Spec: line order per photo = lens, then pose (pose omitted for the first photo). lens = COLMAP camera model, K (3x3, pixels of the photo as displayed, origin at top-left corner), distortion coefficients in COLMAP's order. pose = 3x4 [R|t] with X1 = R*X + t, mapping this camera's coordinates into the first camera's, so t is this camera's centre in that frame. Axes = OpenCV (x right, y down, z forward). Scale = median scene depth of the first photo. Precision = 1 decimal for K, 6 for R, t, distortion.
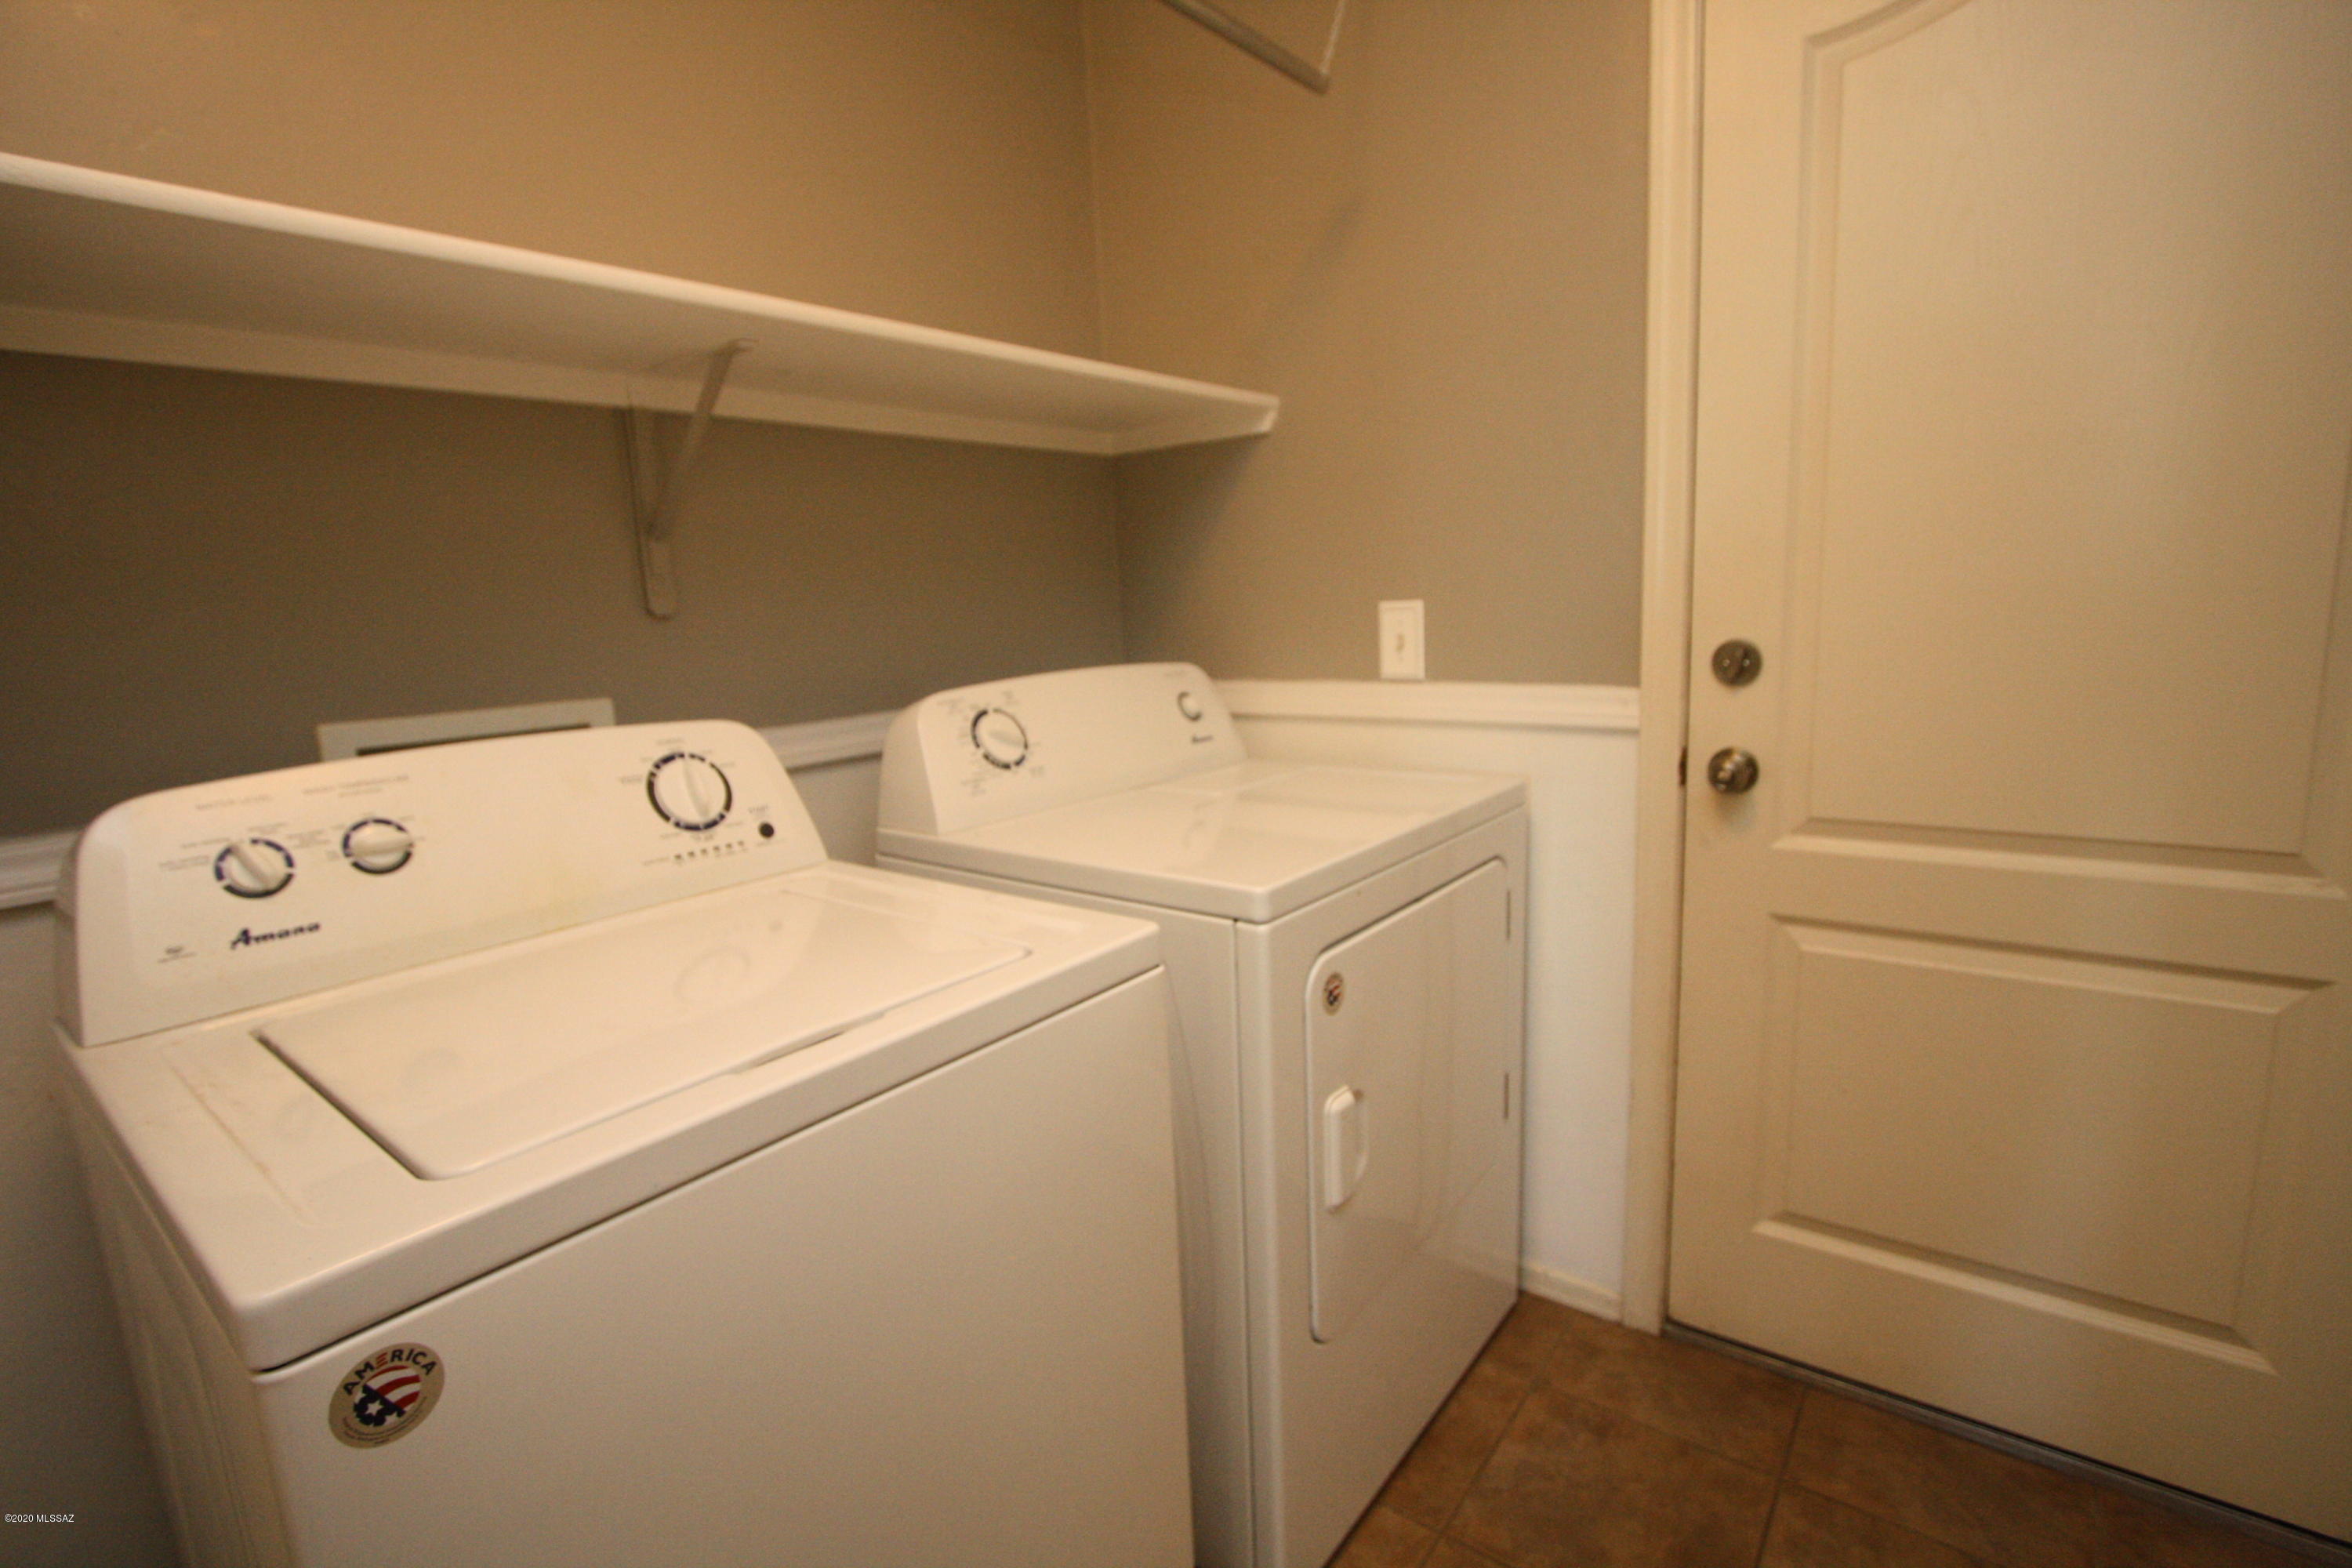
lens RADIAL K [[1101.9, 0, 1170.1], [0, 1101.9, 785.2], [0, 0, 1]] dist [-0.018818, 0.004141]
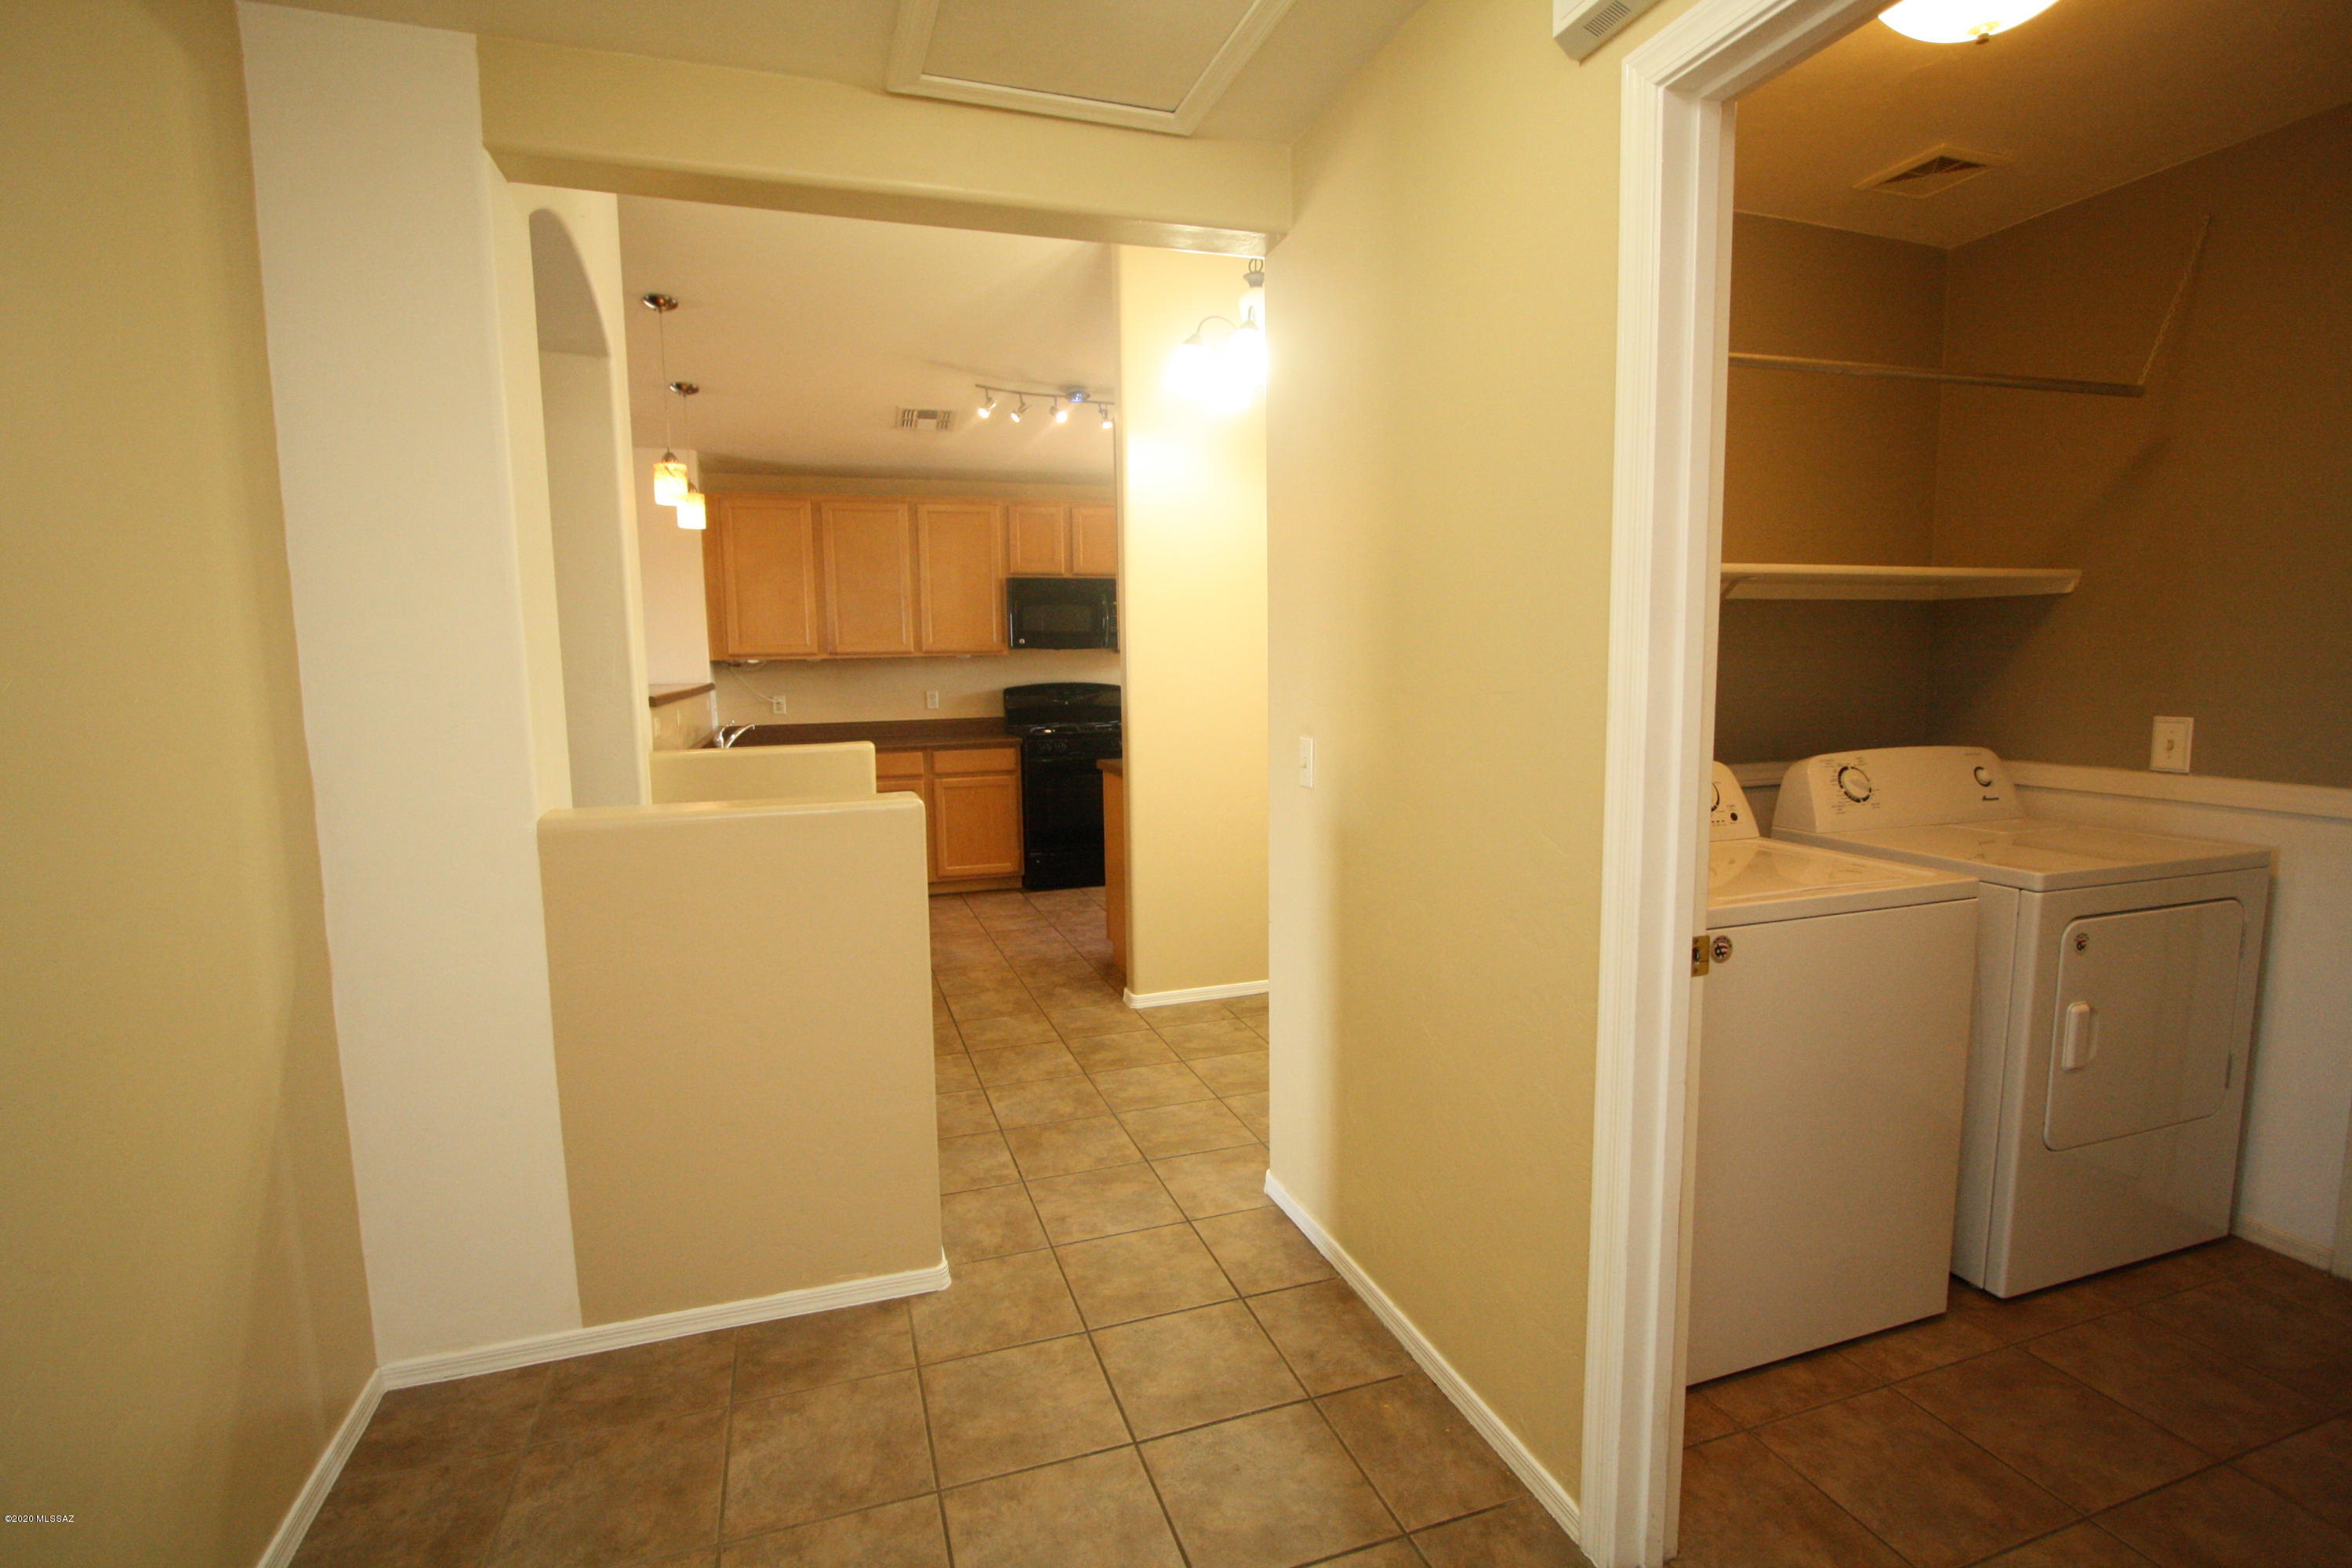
lens RADIAL K [[1101.9, 0, 1163.2], [0, 1101.9, 787.3], [0, 0, 1]] dist [-0.018818, 0.004141]
pose [[0.833604, 0.098930, -0.543432, -0.122561], [-0.118585, 0.992943, -0.001143, 0.092077], [0.539484, 0.065395, 0.839453, -1.011699]]
